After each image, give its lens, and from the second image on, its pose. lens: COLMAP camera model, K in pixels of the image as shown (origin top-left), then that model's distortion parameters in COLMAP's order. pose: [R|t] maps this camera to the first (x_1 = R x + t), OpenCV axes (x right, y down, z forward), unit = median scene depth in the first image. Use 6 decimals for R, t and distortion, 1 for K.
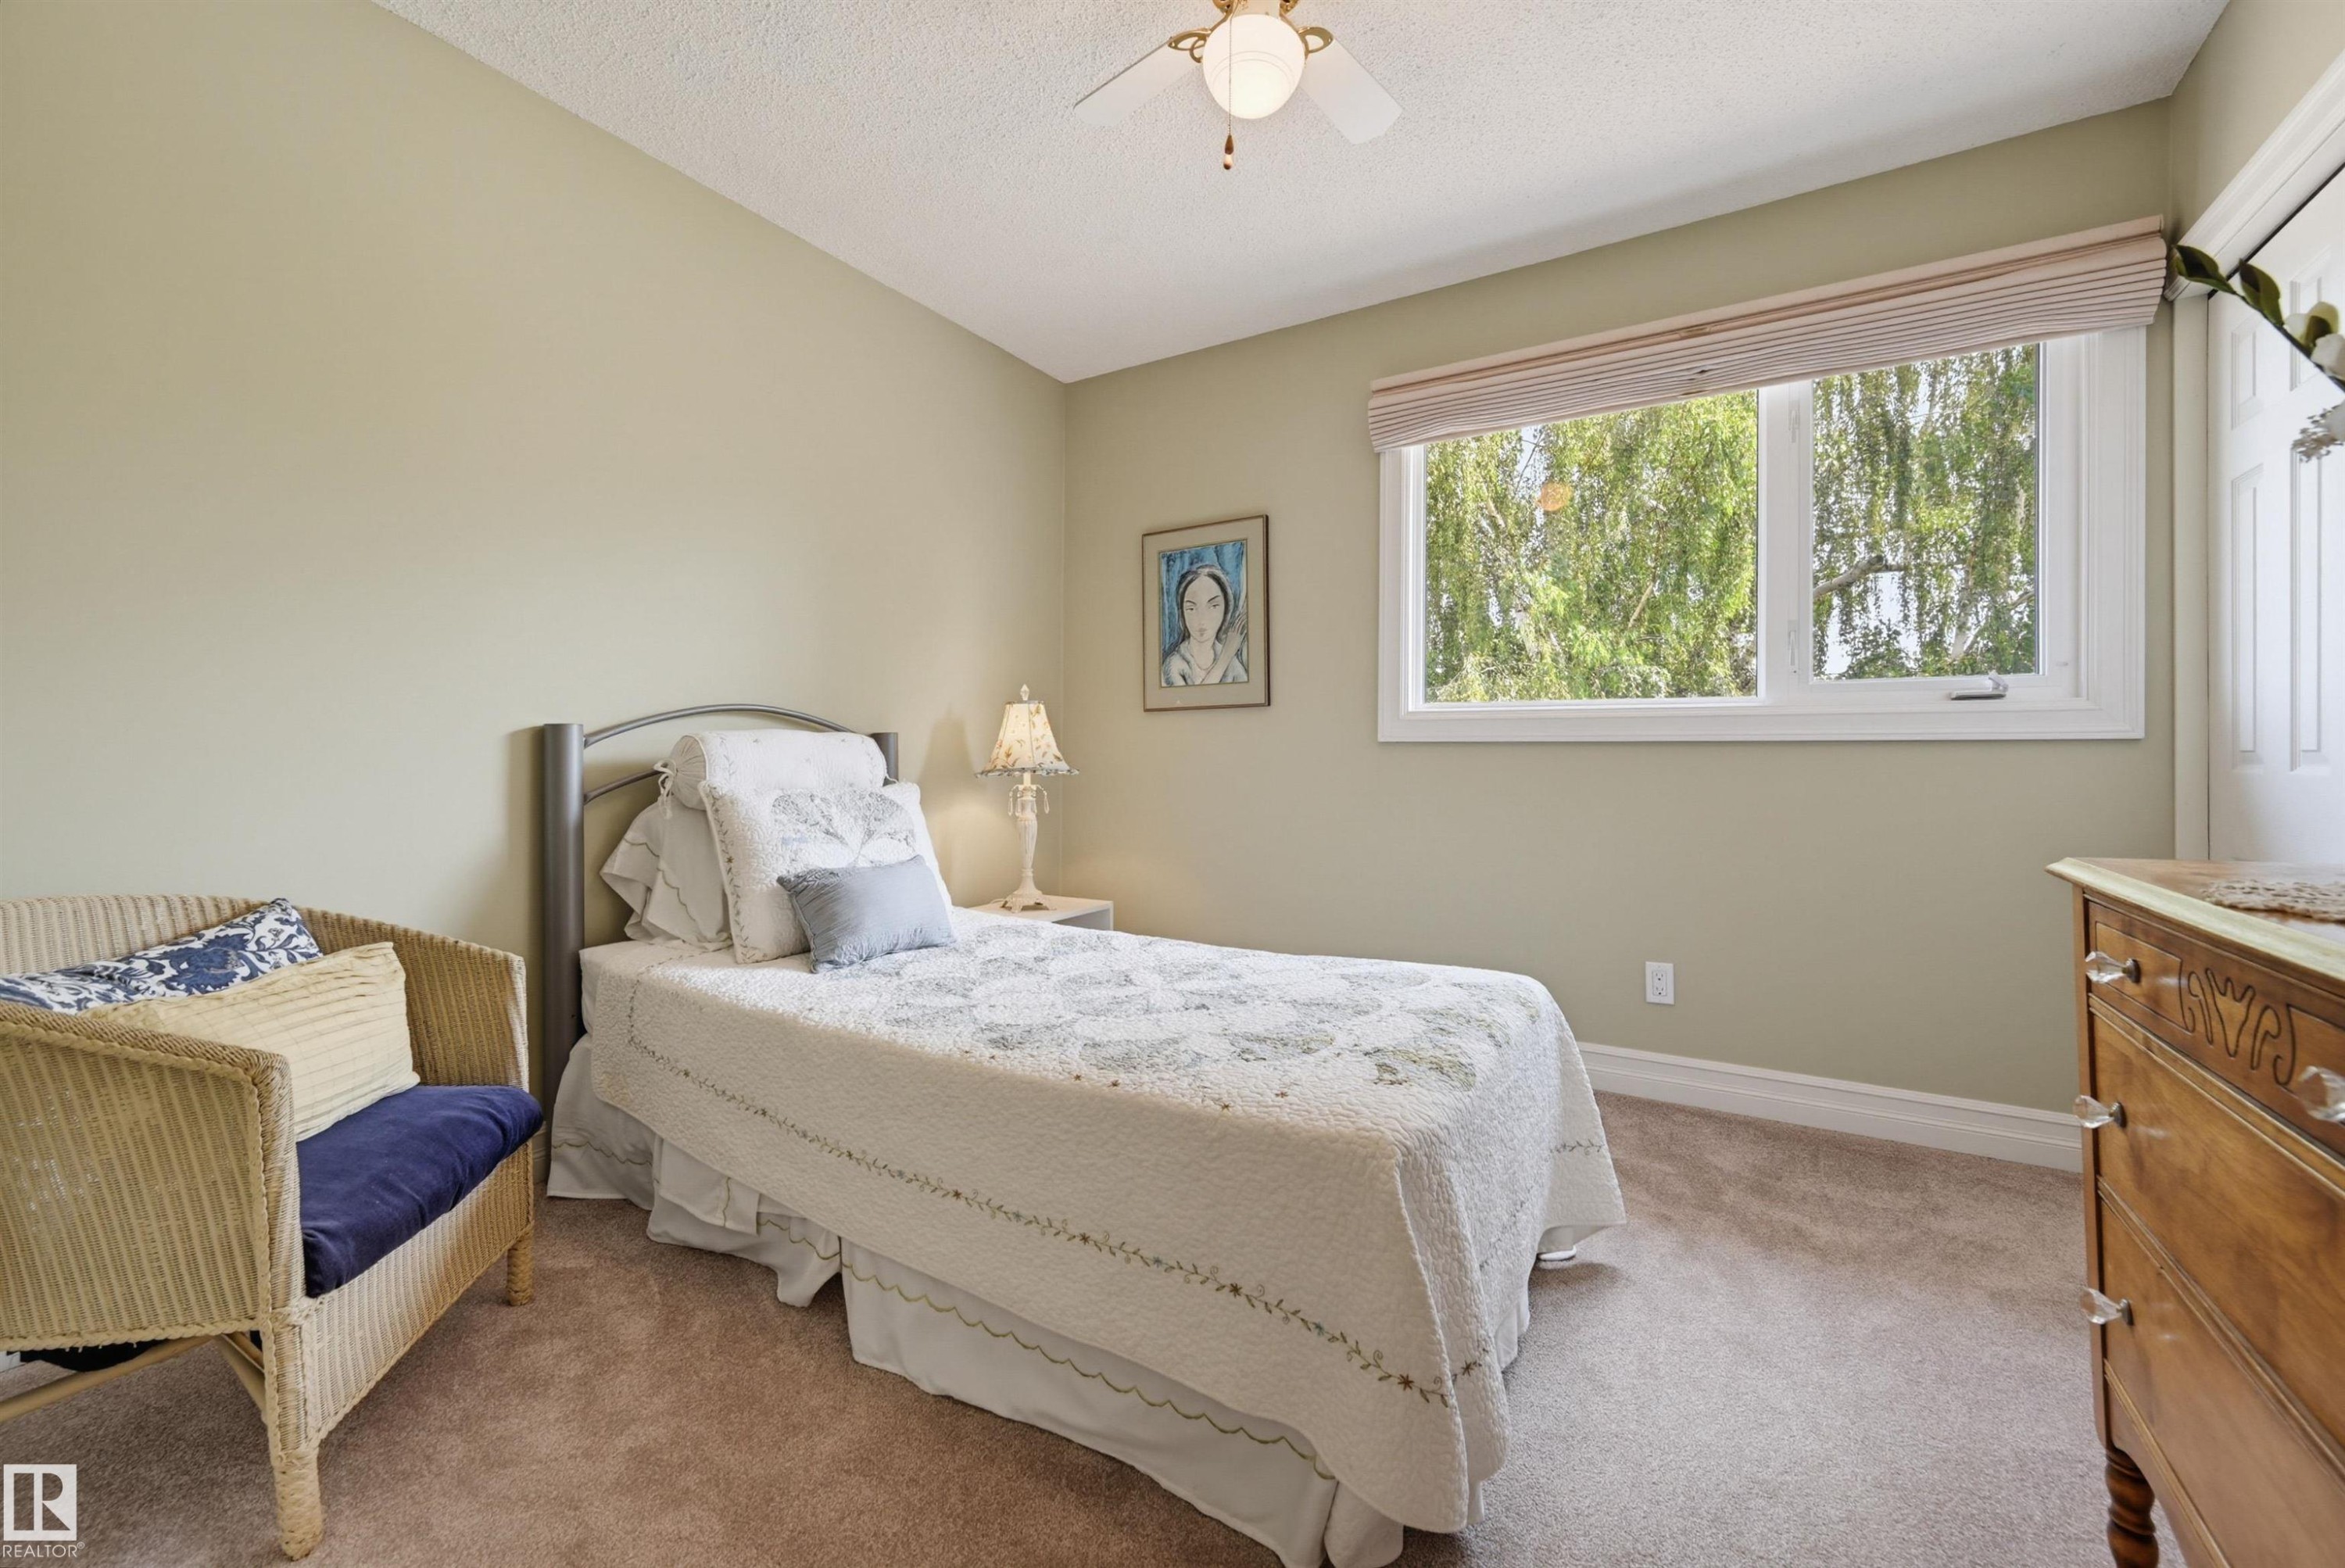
lens RADIAL K [[956.5, 0, 1177.1], [0, 956.5, 774.9], [0, 0, 1]] dist [0.003430, 0.000579]
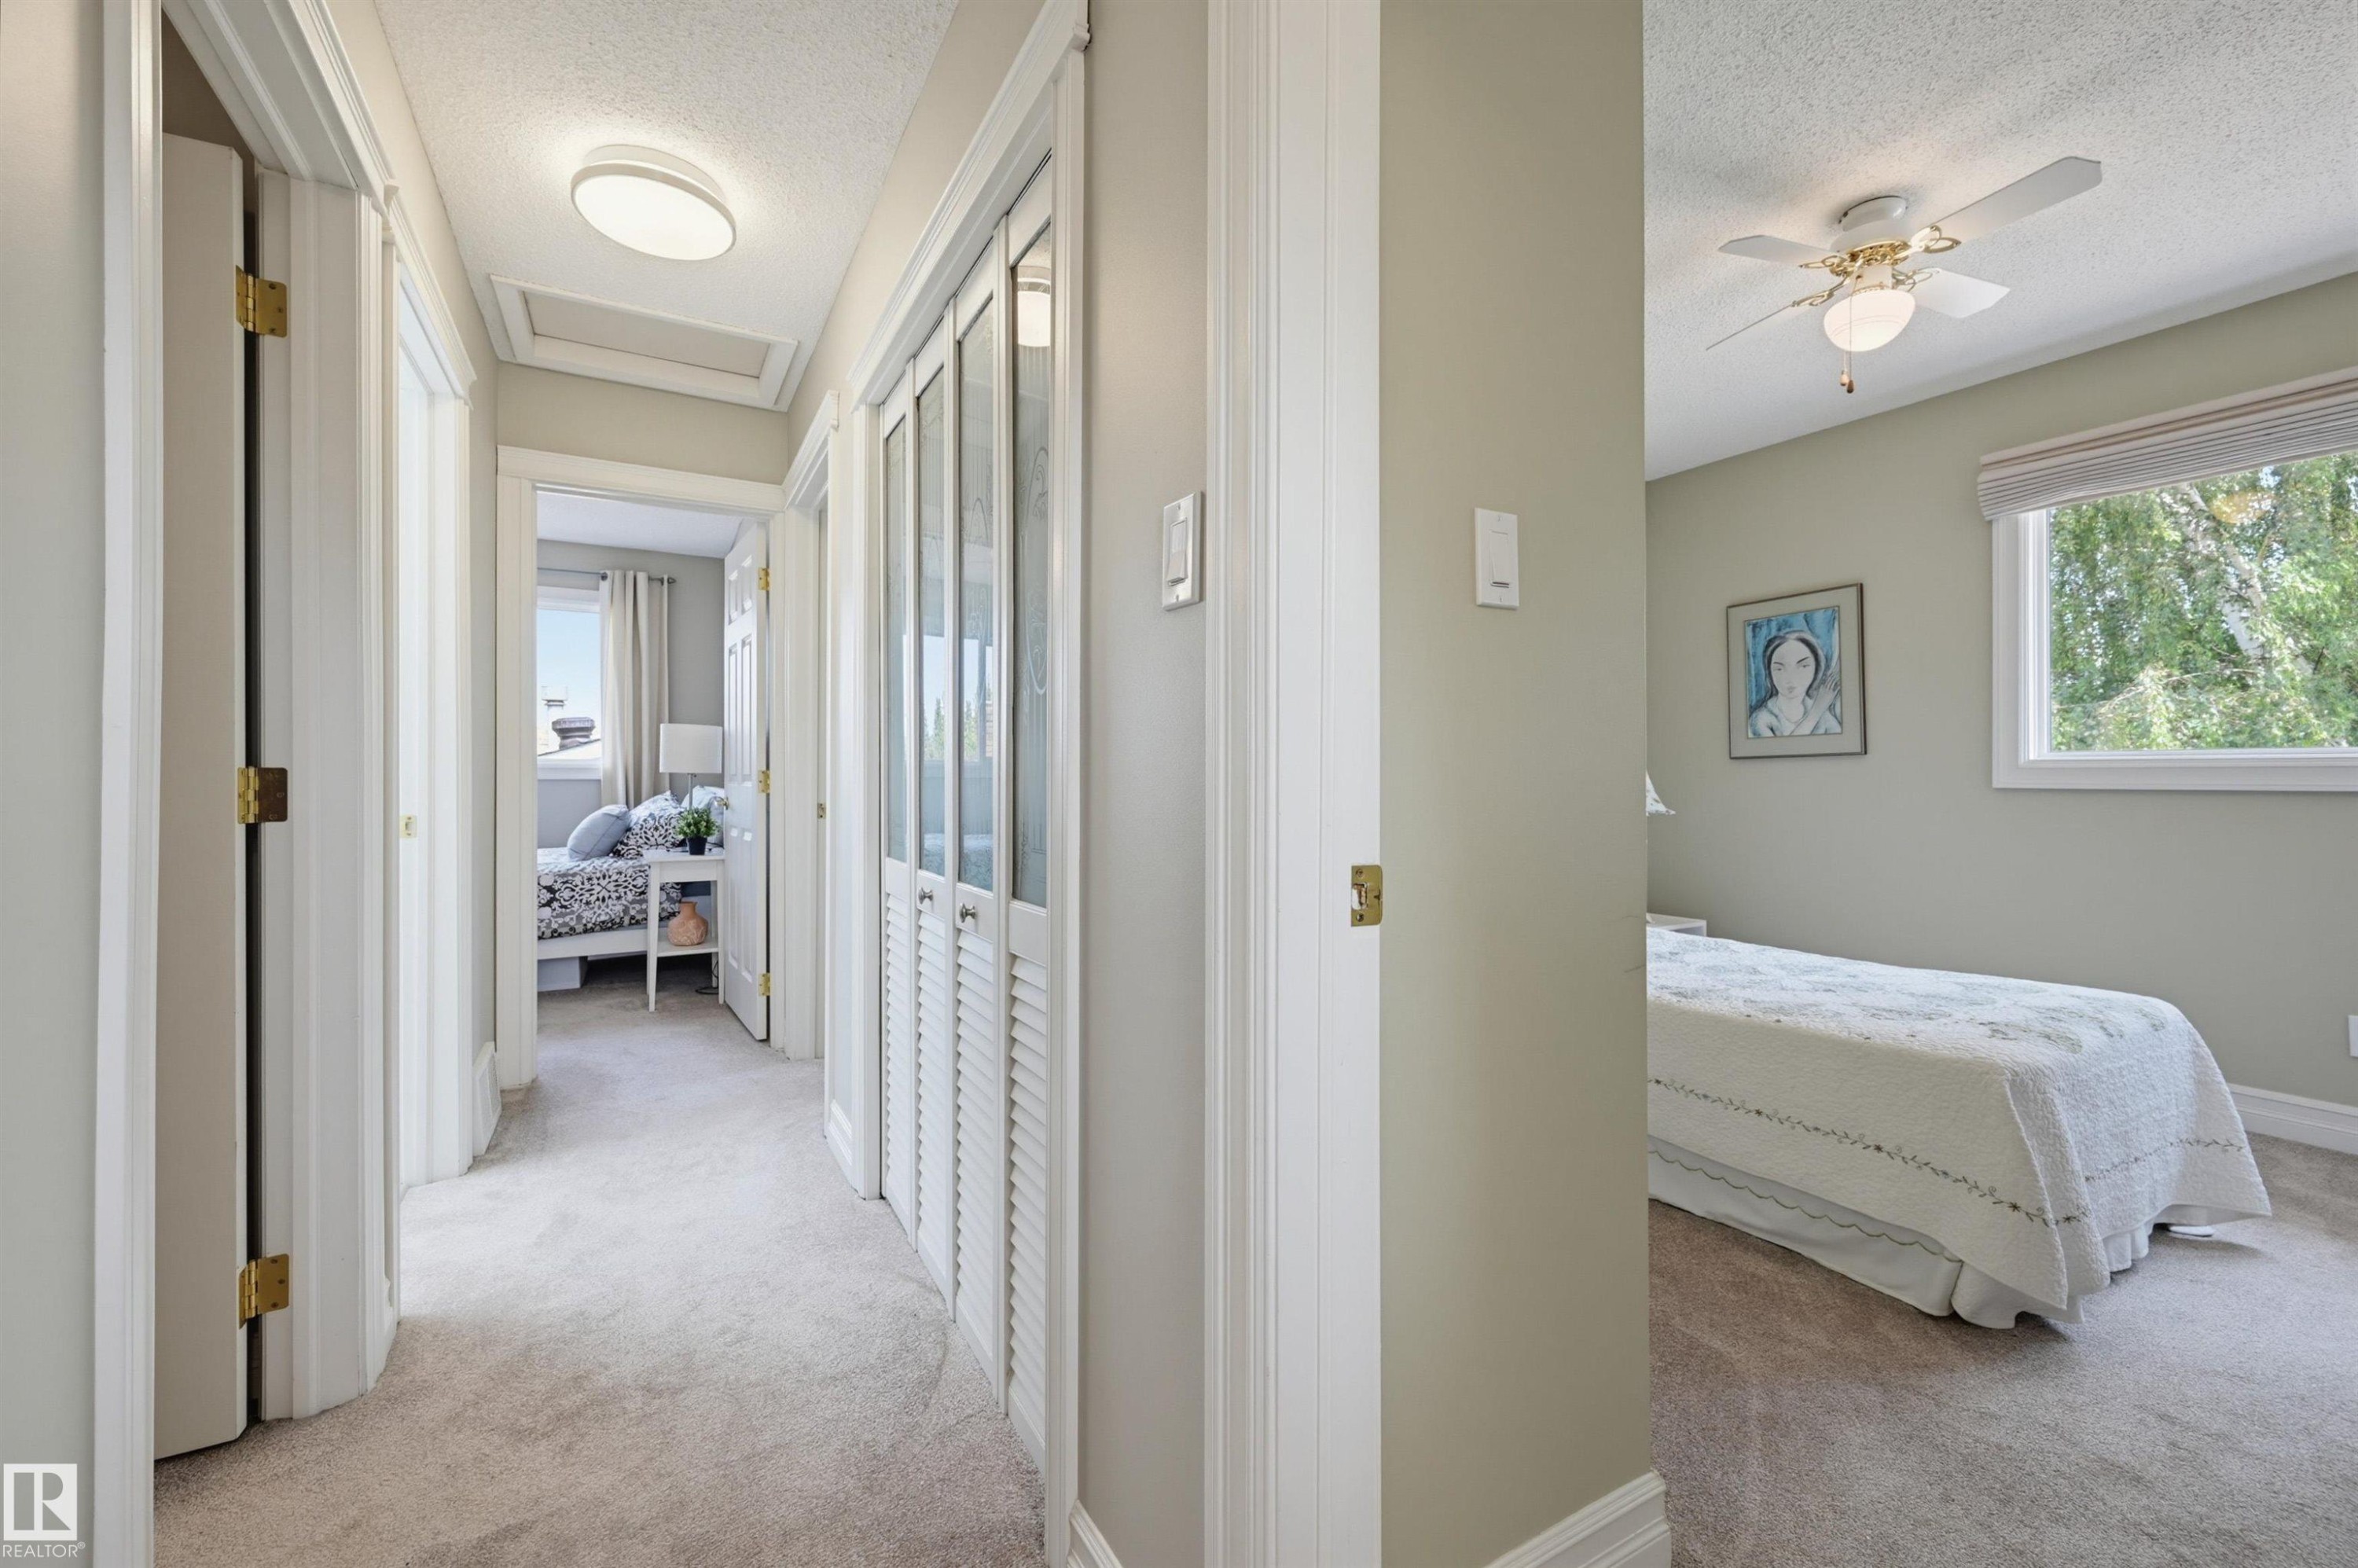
lens RADIAL K [[961.8, 0, 1159.2], [0, 961.8, 773.9], [0, 0, 1]] dist [0.003430, 0.000579]
pose [[0.872551, -0.004457, -0.488502, -0.119686], [-0.007544, 0.999716, -0.022597, -0.030326], [0.488465, 0.023402, 0.872270, -0.615680]]
